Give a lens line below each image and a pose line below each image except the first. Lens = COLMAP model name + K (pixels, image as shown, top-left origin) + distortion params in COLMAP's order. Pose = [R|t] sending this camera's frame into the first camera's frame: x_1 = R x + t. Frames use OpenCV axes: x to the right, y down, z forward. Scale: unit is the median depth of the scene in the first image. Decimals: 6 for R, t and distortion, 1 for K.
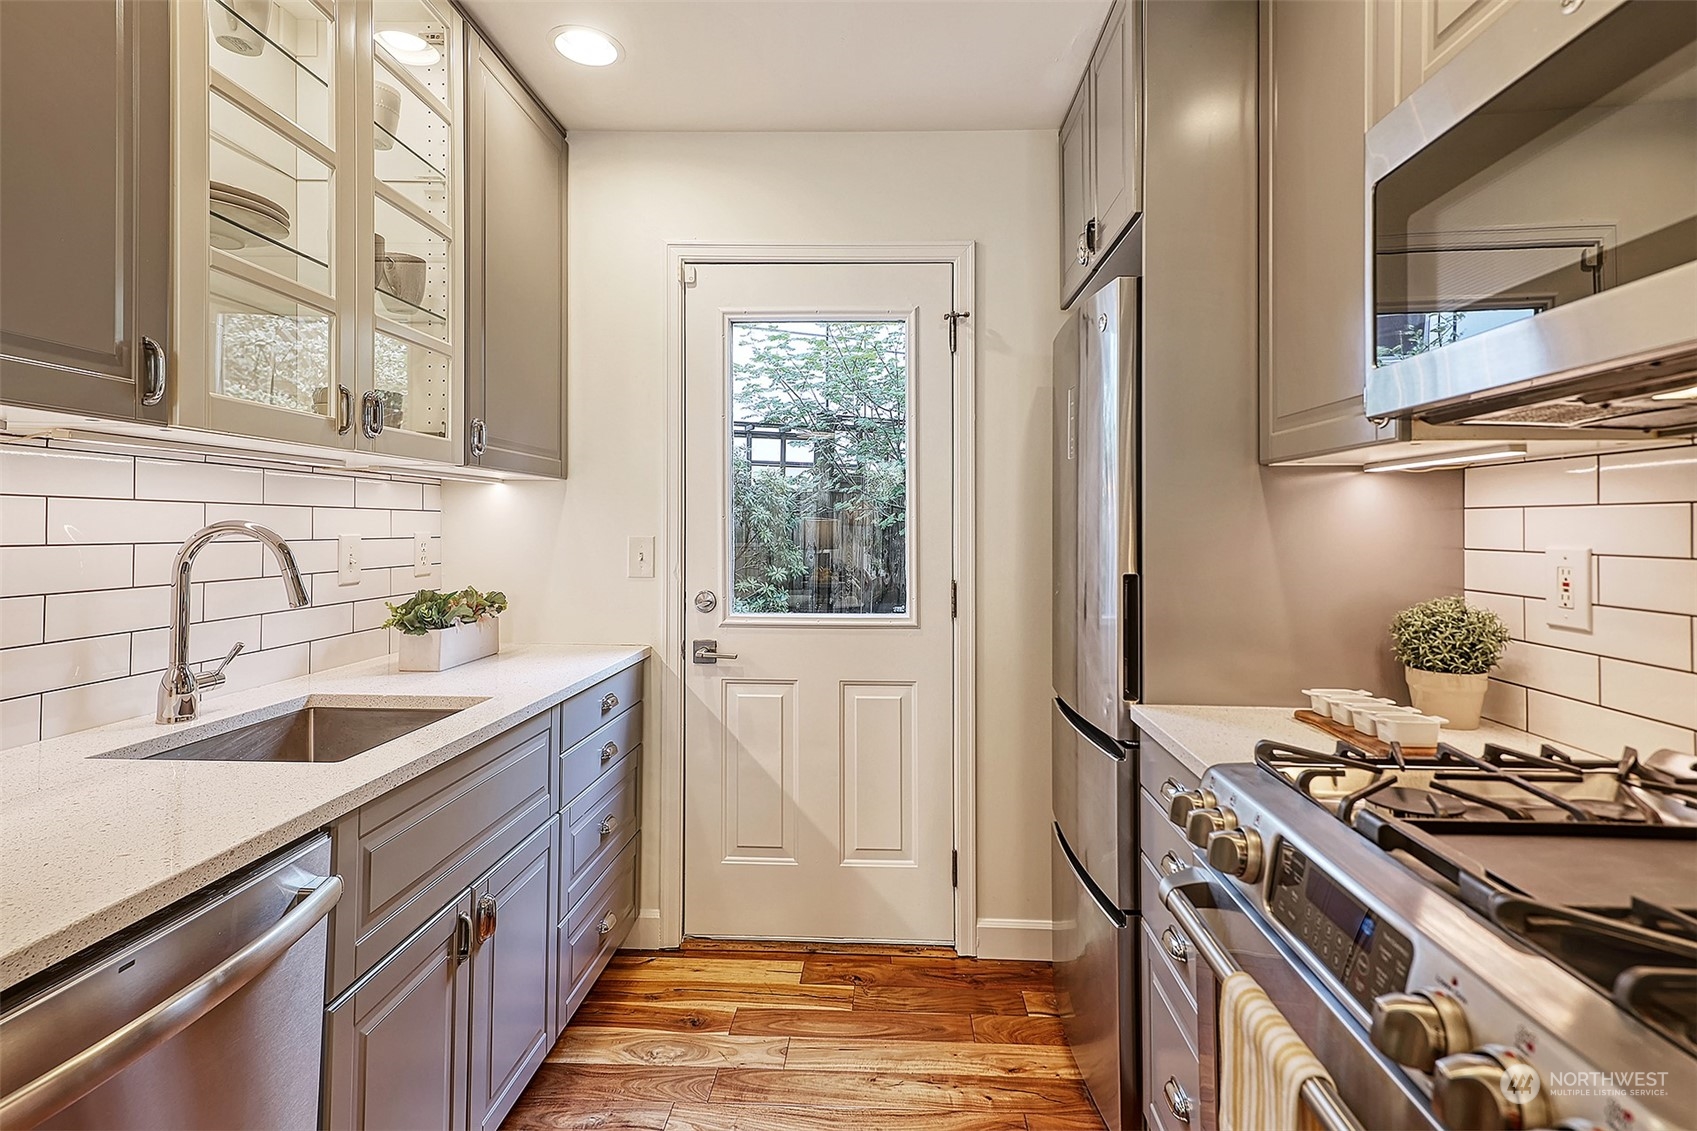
lens RADIAL K [[777.9, 0, 852.4], [0, 777.9, 520.6], [0, 0, 1]] dist [0.028684, -0.000165]
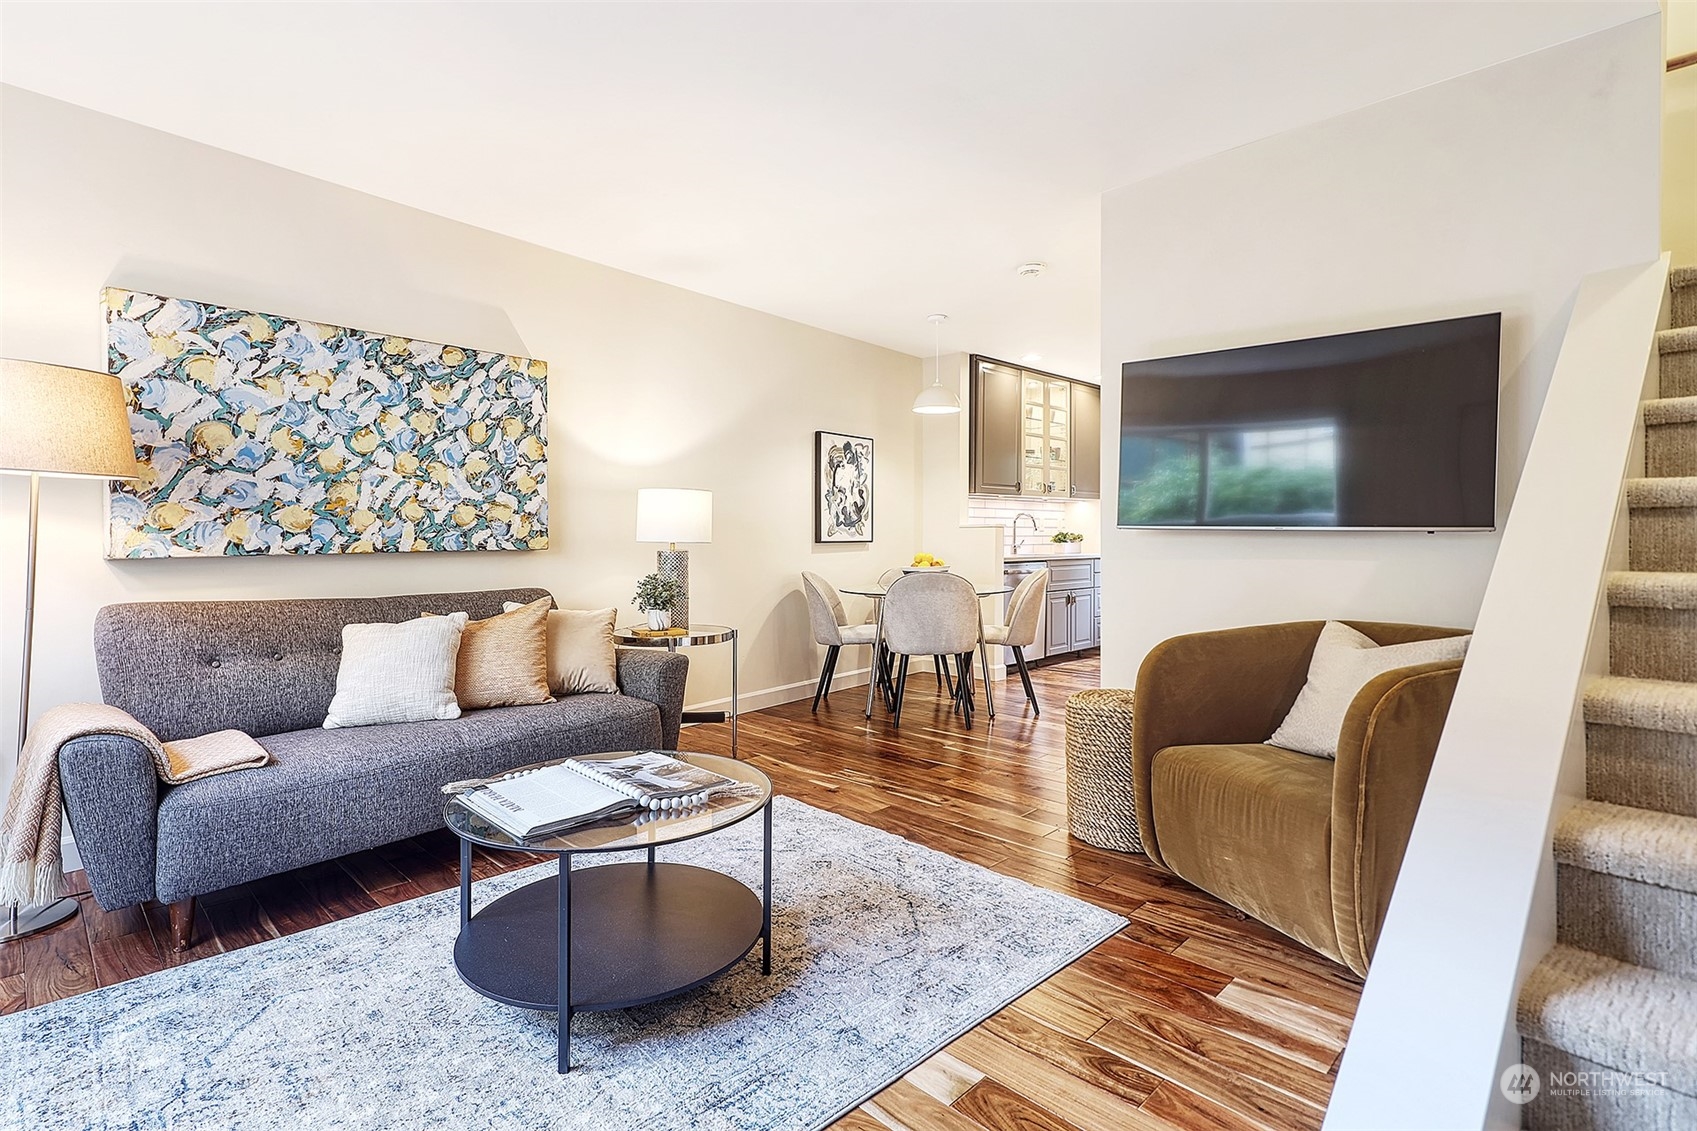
lens RADIAL K [[834.0, 0, 818.9], [0, 834.0, 547.8], [0, 0, 1]] dist [0.001273, 0.000020]
pose [[0.712240, 0.001724, -0.701934, 0.858645], [0.013021, 0.999792, 0.015668, 0.053973], [0.701816, -0.020300, 0.712069, -1.590532]]
